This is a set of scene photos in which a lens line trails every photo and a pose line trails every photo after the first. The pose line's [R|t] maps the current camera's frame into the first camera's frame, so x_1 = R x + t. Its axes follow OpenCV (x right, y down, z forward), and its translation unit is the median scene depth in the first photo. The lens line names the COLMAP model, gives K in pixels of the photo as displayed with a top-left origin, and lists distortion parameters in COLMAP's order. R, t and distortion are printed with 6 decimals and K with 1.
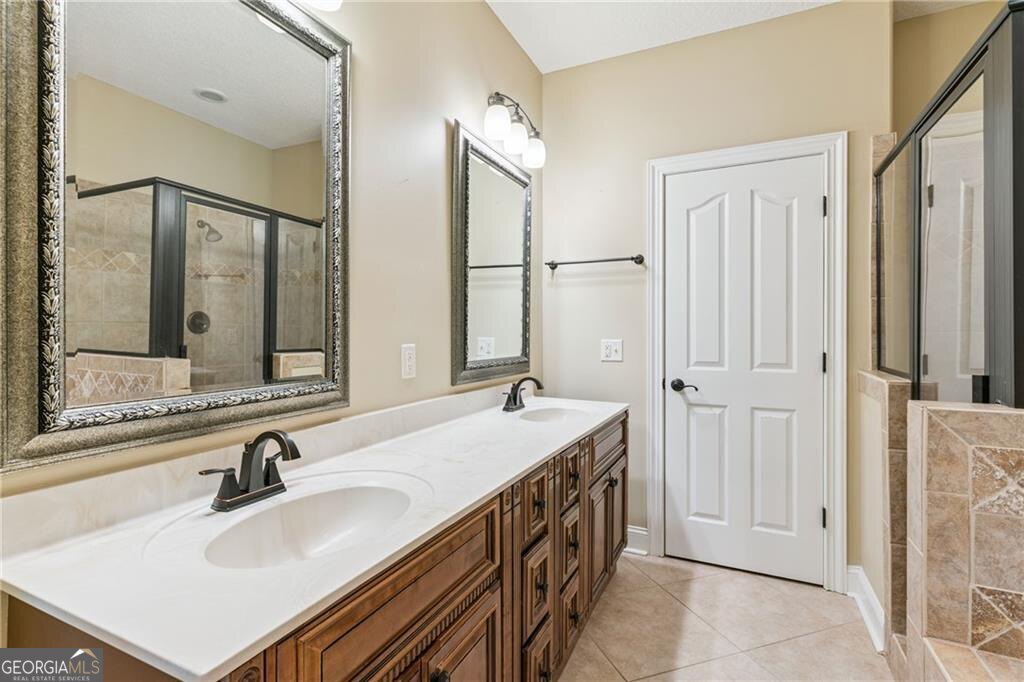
lens RADIAL K [[486.1, 0, 514.4], [0, 486.1, 333.6], [0, 0, 1]] dist [0.001747, 0.001341]
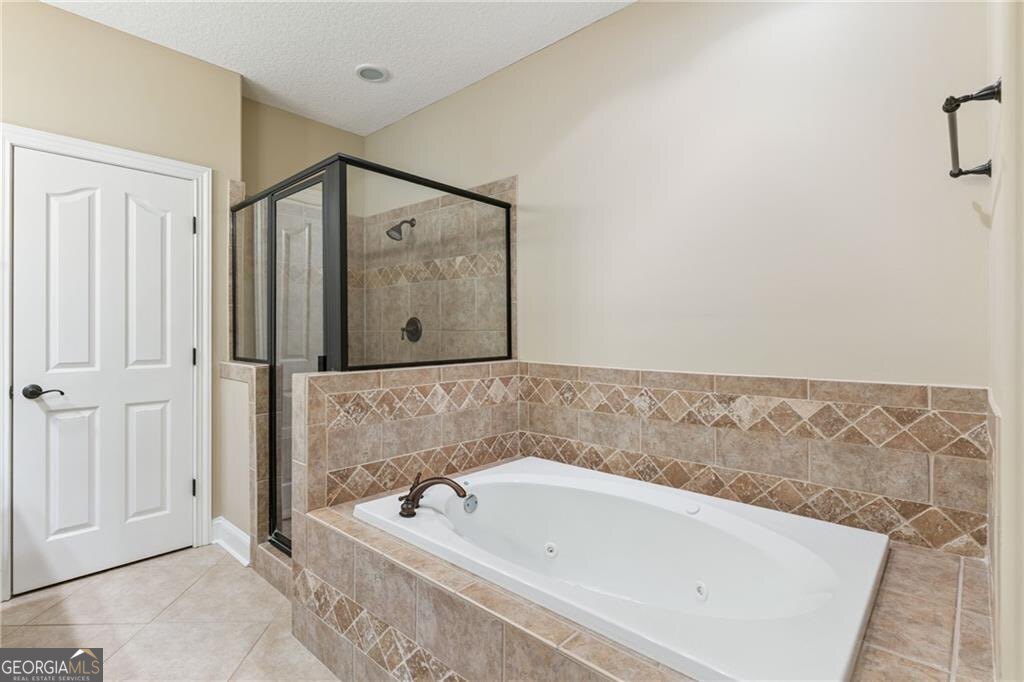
lens RADIAL K [[486.1, 0, 515.2], [0, 486.1, 333.2], [0, 0, 1]] dist [0.001747, 0.001341]
pose [[0.262877, -0.004249, 0.964820, -0.306493], [0.003108, 0.999989, 0.003557, 0.000544], [-0.964824, 0.002063, 0.262888, -0.069158]]
